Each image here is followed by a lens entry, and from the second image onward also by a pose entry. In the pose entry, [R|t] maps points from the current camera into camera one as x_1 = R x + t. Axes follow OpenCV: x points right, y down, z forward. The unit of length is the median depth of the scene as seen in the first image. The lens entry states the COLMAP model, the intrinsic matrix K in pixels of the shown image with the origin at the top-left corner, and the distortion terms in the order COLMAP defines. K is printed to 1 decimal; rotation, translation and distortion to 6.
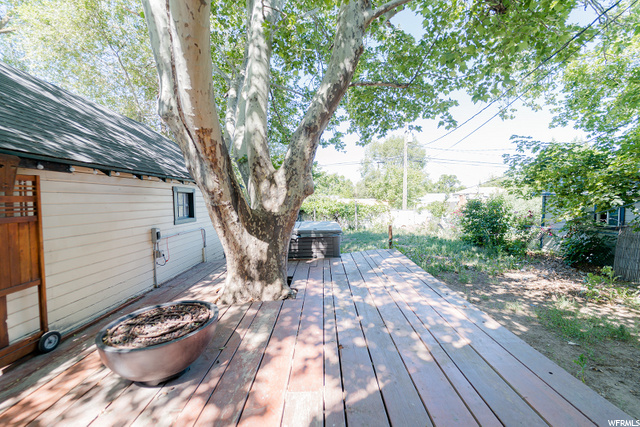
lens RADIAL K [[268.4, 0, 333.5], [0, 268.4, 209.4], [0, 0, 1]] dist [0.000704, -0.000566]
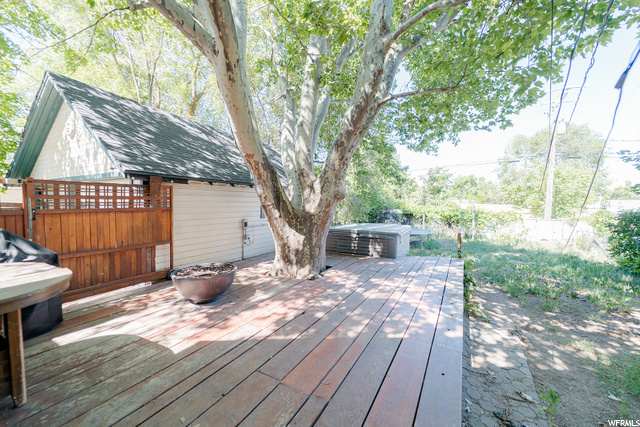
lens RADIAL K [[268.4, 0, 326.6], [0, 268.4, 206.3], [0, 0, 1]] dist [0.000704, -0.000566]
pose [[0.875956, 0.034543, -0.481153, 0.473734], [-0.044766, 0.998950, -0.009781, -0.008028], [0.480310, 0.030107, 0.876582, -0.082158]]
